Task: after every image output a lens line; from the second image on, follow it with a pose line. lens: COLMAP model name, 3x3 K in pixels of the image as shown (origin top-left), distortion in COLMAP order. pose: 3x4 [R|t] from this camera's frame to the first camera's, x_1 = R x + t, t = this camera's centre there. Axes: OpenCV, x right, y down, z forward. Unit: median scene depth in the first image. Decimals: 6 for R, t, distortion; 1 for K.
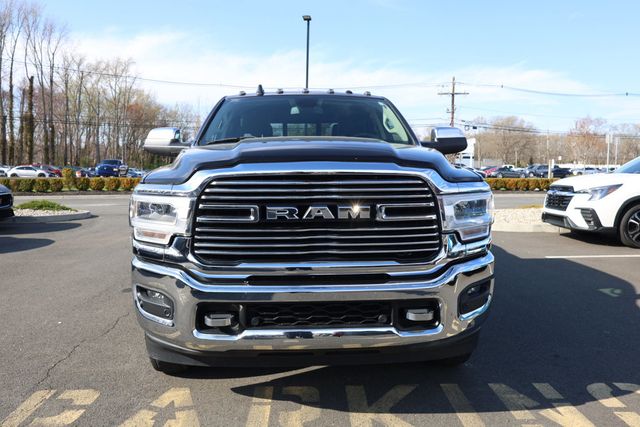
lens RADIAL K [[511.0, 0, 320.0], [0, 511.0, 213.5], [0, 0, 1]] dist [0.009076, 0.002017]
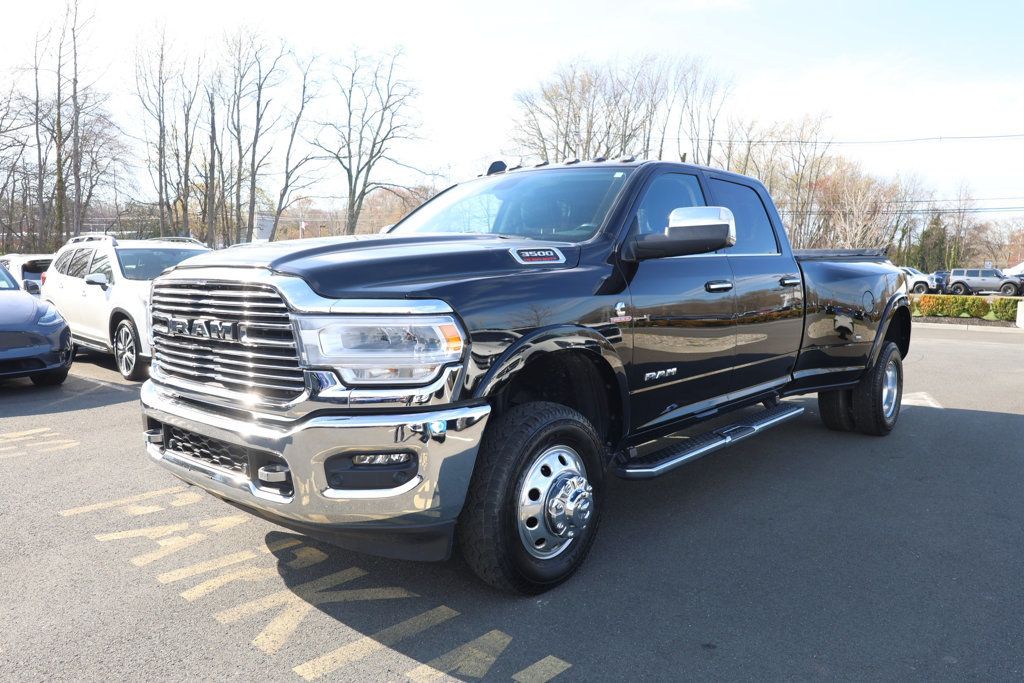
lens RADIAL K [[765.0, 0, 512.0], [0, 765.0, 341.5], [0, 0, 1]] dist [-0.029737, 0.000571]
pose [[0.710222, 0.072244, -0.700261, 0.999820], [-0.073790, 0.996880, 0.028006, -0.041890], [0.700100, 0.031782, 0.713337, 0.365841]]
